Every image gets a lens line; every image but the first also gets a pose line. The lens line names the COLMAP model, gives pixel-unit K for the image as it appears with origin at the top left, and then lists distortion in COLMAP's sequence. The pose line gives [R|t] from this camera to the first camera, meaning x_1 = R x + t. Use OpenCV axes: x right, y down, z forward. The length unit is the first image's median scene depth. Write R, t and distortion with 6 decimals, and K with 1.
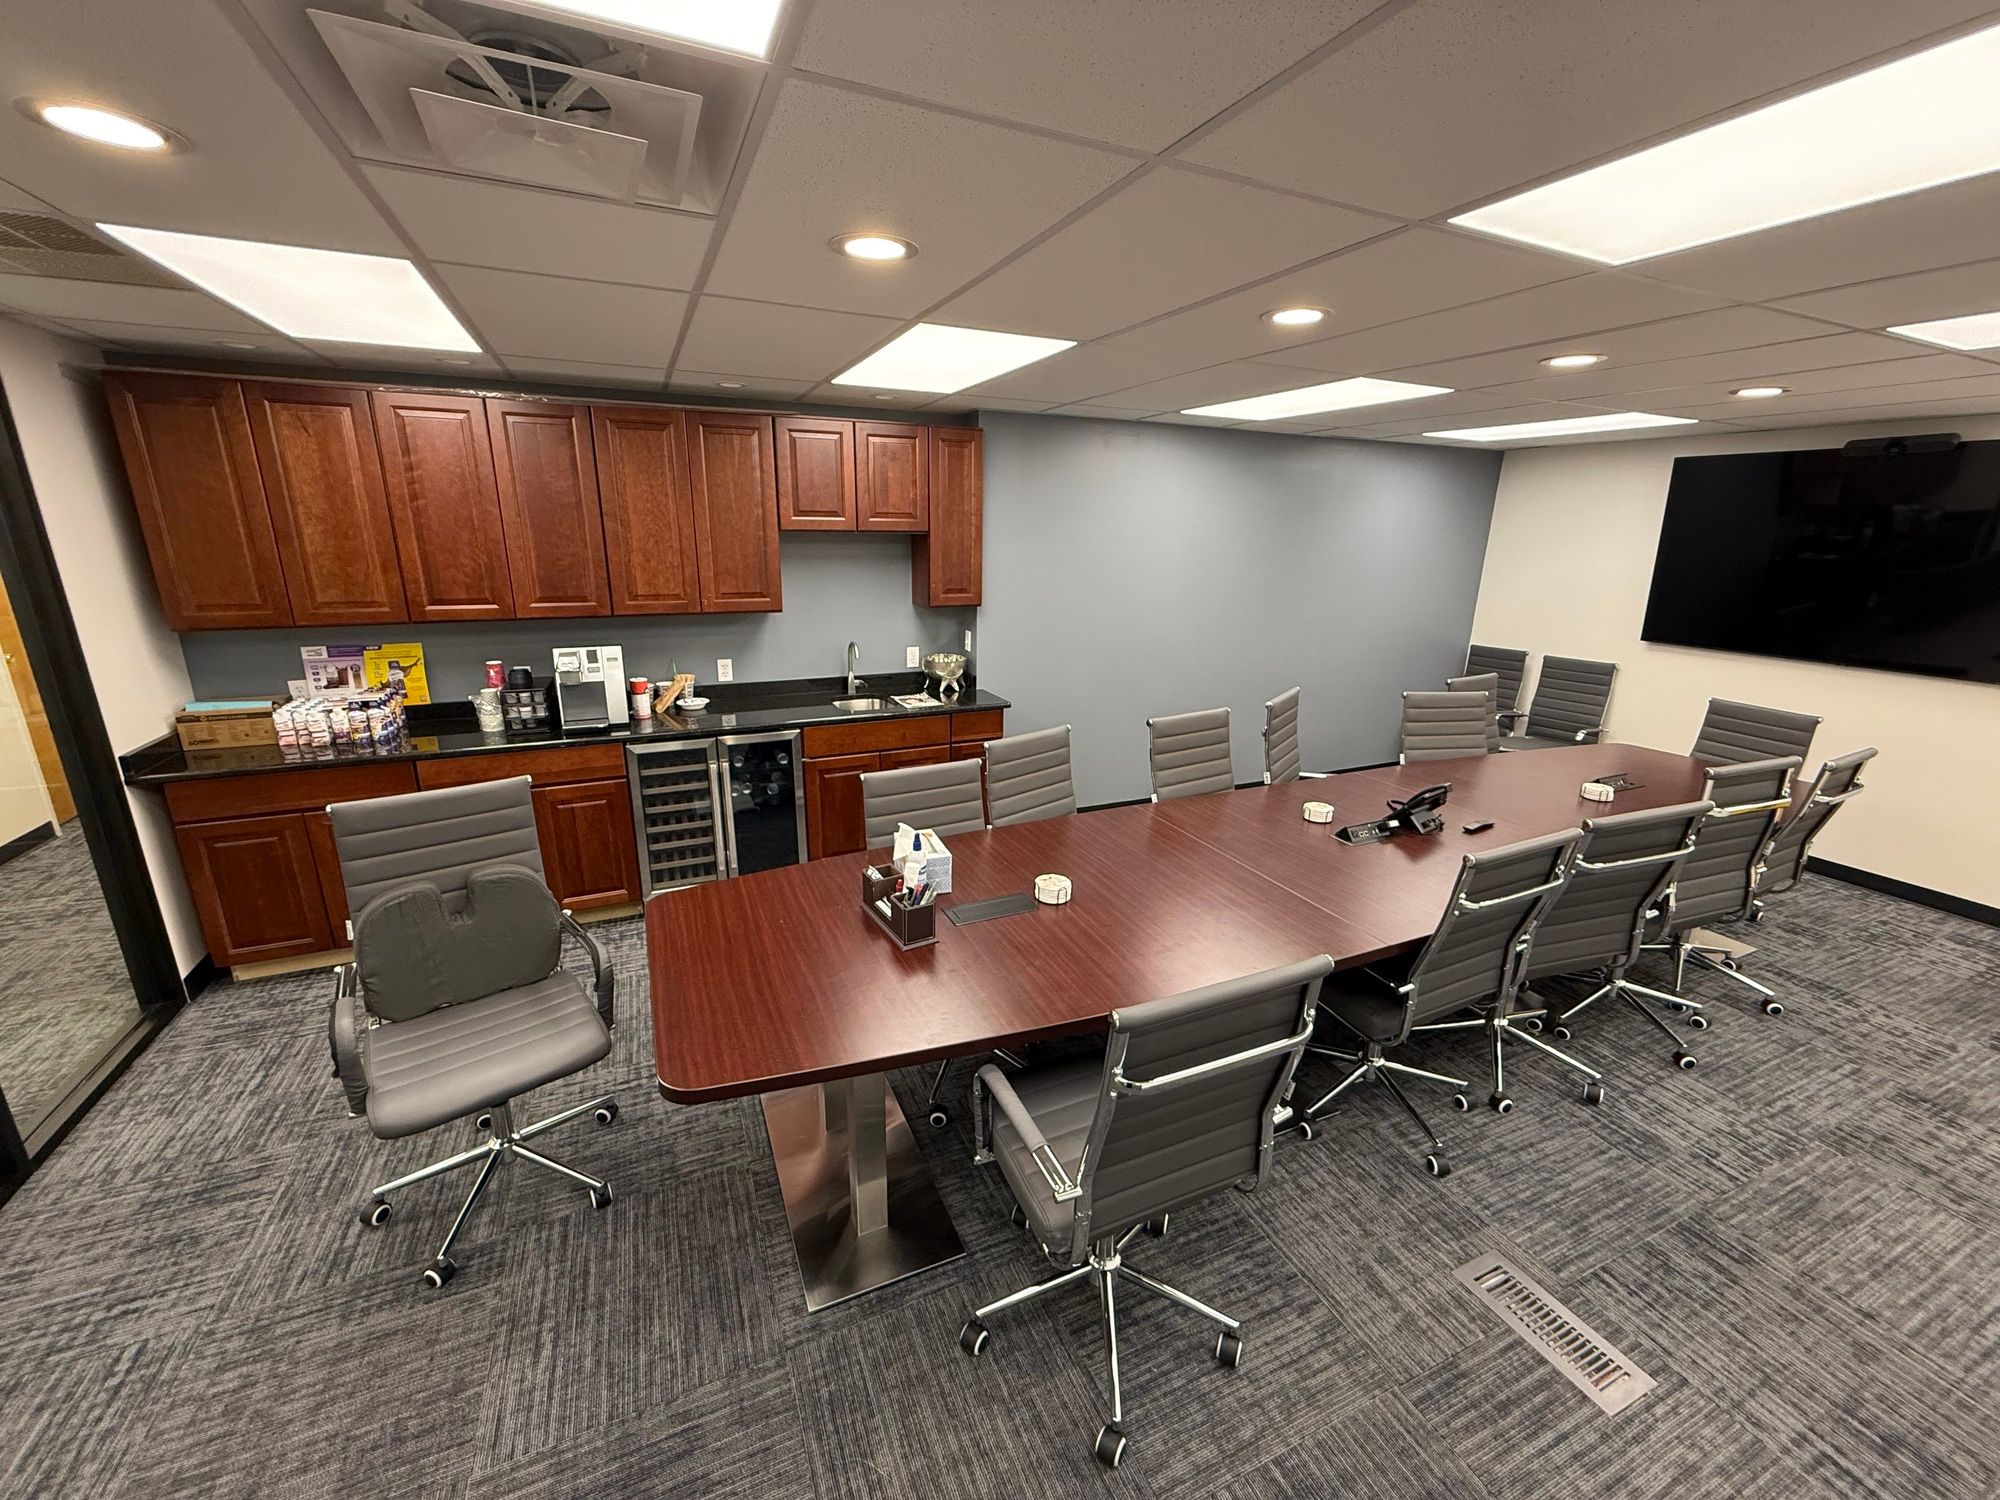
lens RADIAL K [[798.9, 0, 999.5], [0, 798.9, 749.6], [0, 0, 1]] dist [0.000315, 0.000164]
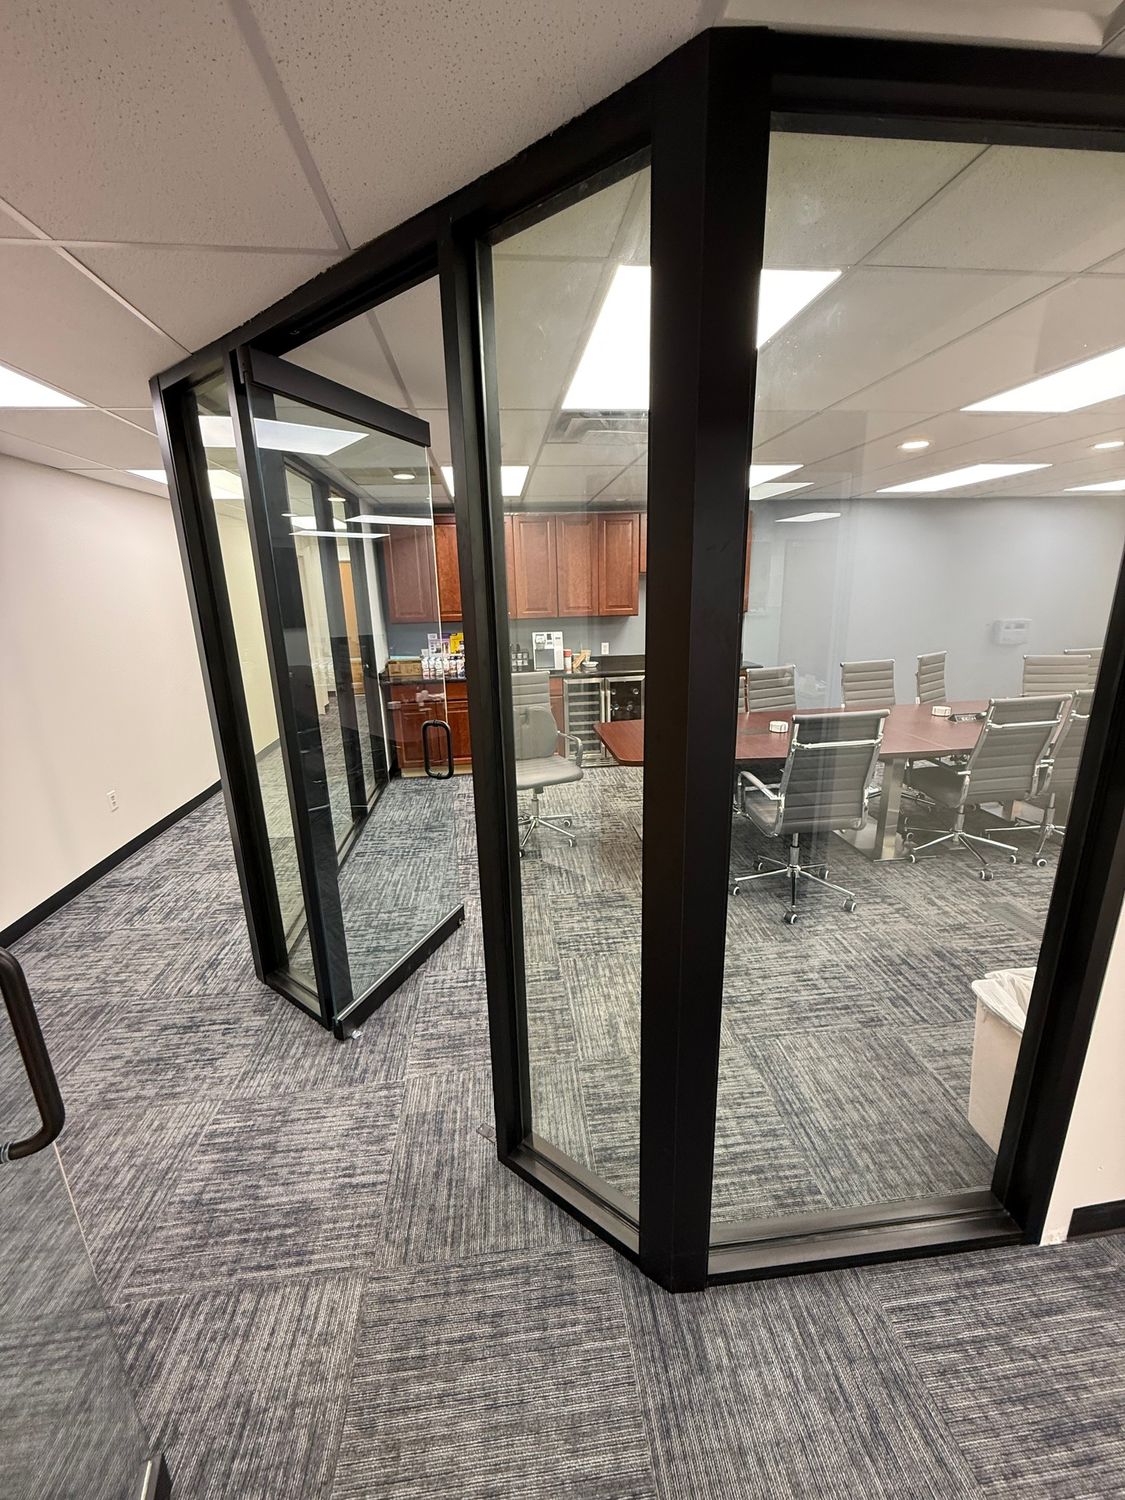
lens RADIAL K [[599.1, 0, 561.7], [0, 599.1, 750.0], [0, 0, 1]] dist [0.000315, 0.000164]
pose [[0.950591, 0.041010, -0.307726, 0.008127], [-0.044267, 0.999013, -0.003607, 0.181887], [0.307275, 0.017051, 0.951468, -0.461617]]
